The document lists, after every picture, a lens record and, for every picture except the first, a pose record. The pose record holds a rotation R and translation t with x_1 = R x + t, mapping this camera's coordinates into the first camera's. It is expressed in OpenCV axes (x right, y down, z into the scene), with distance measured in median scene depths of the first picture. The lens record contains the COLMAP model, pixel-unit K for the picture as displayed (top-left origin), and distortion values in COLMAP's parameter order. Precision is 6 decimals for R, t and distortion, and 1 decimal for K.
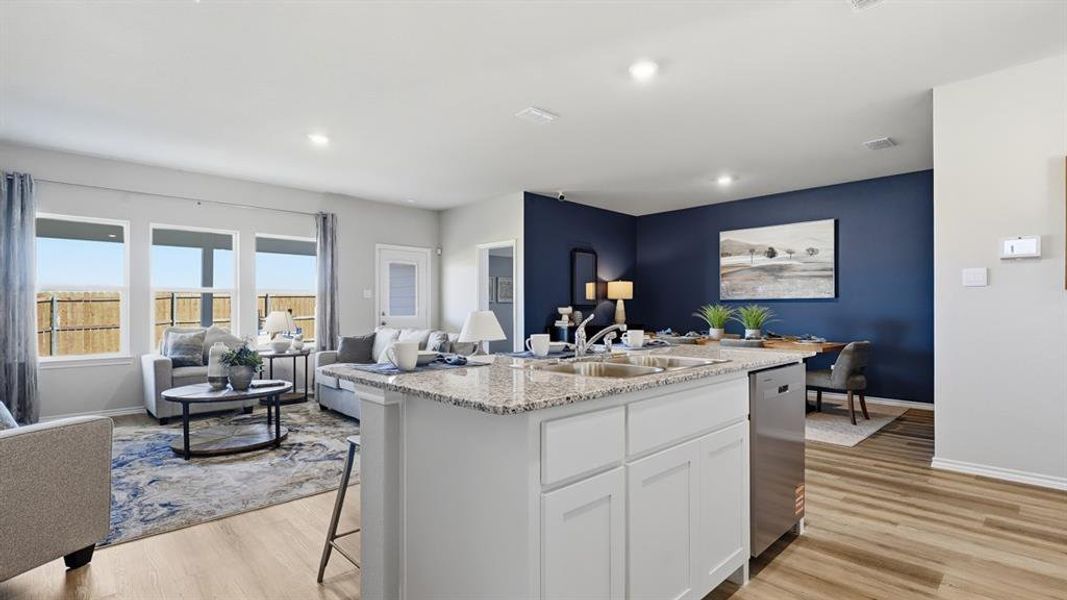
lens RADIAL K [[485.6, 0, 537.3], [0, 485.6, 304.9], [0, 0, 1]] dist [-0.000169, 0.000423]
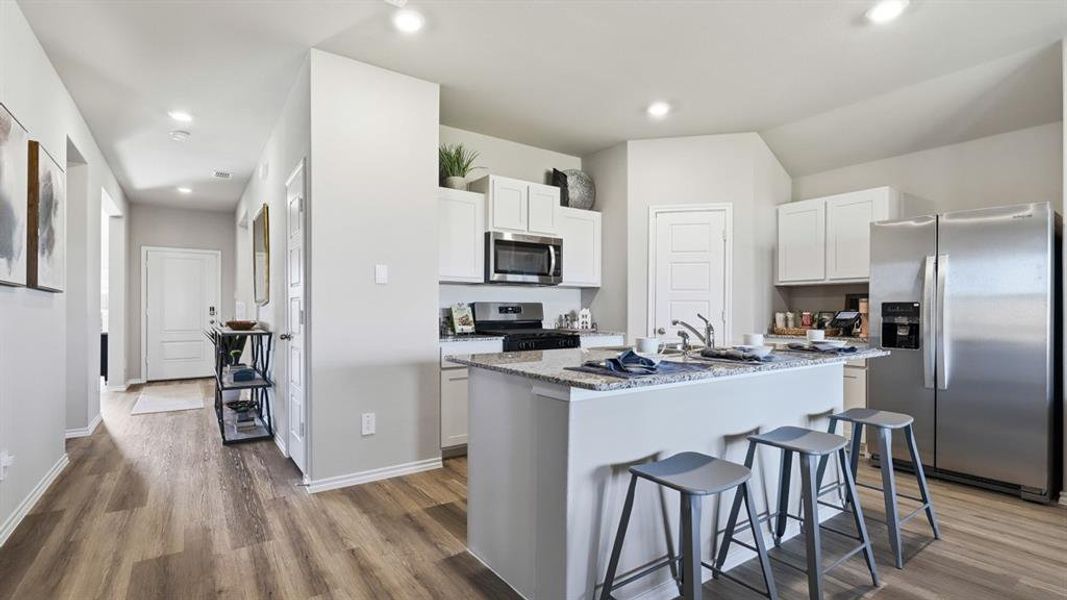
lens RADIAL K [[489.8, 0, 534.3], [0, 489.8, 305.7], [0, 0, 1]] dist [0.000033, -0.001114]
pose [[-0.985906, 0.001250, 0.167297, 0.096594], [-0.001582, 0.999858, -0.016794, 0.006353], [-0.167295, -0.016822, -0.985763, 0.695824]]
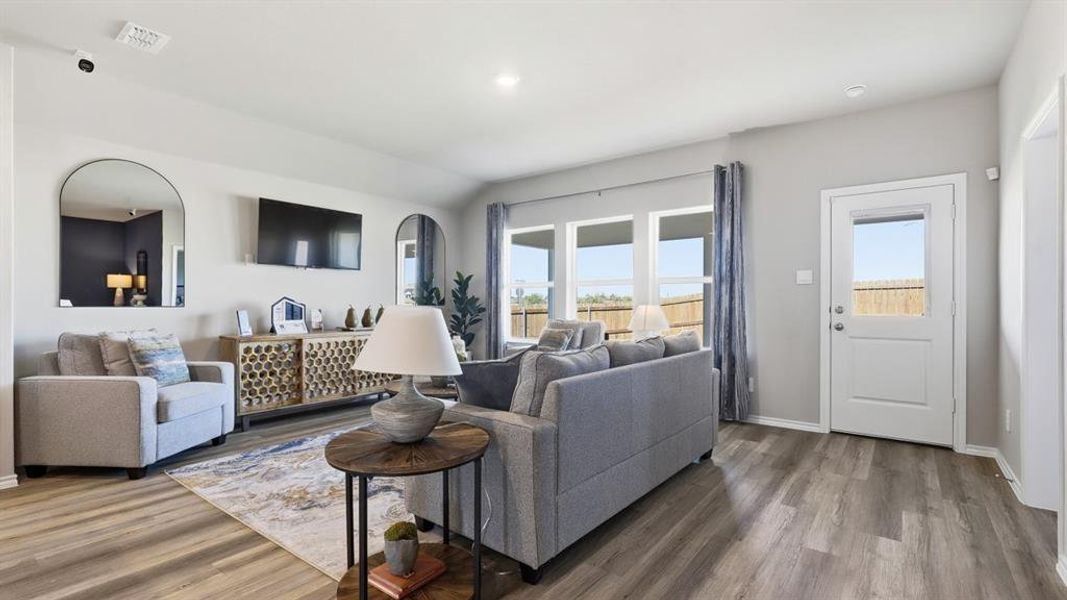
lens RADIAL K [[482.2, 0, 533.5], [0, 482.2, 300.0], [0, 0, 1]] dist [-0.000079, 0.000063]
pose [[0.127396, -0.002707, -0.991848, 0.216354], [0.009644, 0.999952, -0.001490, 0.004017], [0.991805, -0.009375, 0.127416, 0.618849]]
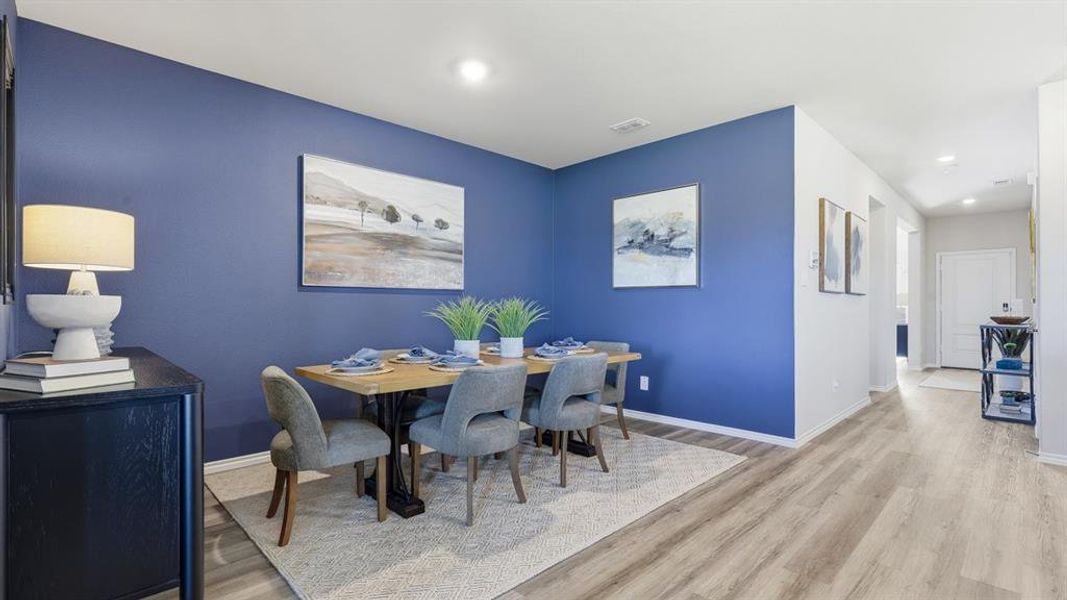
lens RADIAL K [[485.6, 0, 537.3], [0, 485.6, 304.9], [0, 0, 1]] dist [-0.000169, 0.000423]
pose [[-0.002859, -0.000946, 0.999995, -0.151166], [-0.012090, 0.999926, 0.000912, 0.007124], [-0.999923, -0.012087, -0.002870, 0.833423]]
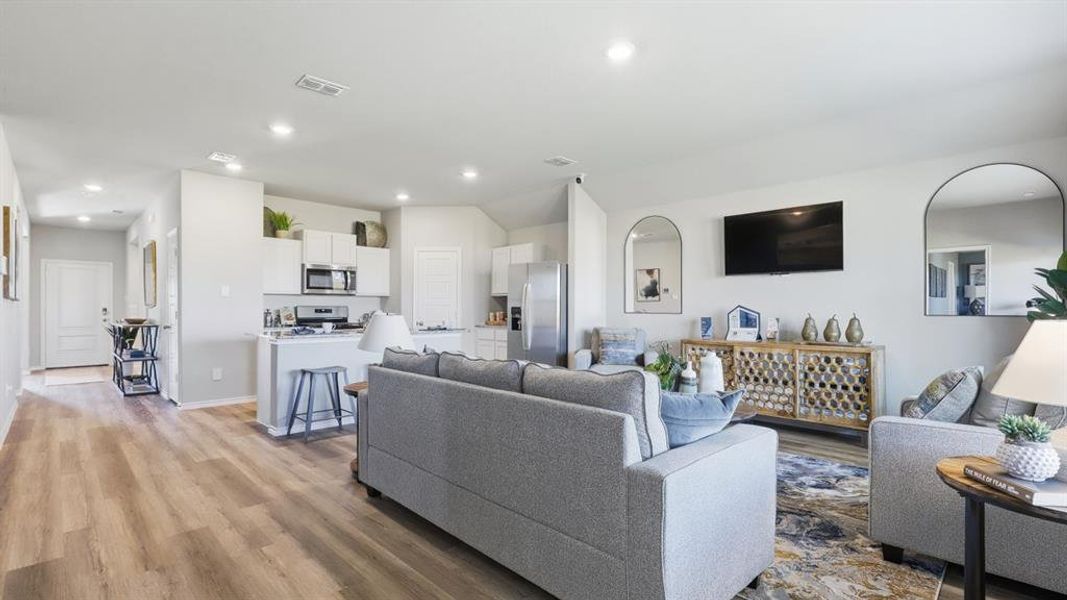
lens RADIAL K [[485.6, 0, 537.3], [0, 485.6, 304.9], [0, 0, 1]] dist [-0.000169, 0.000423]
pose [[-1.000000, 0.000523, 0.000397, -0.228524], [0.000516, 0.999851, -0.017242, 0.006976], [-0.000406, -0.017242, -0.999851, 1.107635]]
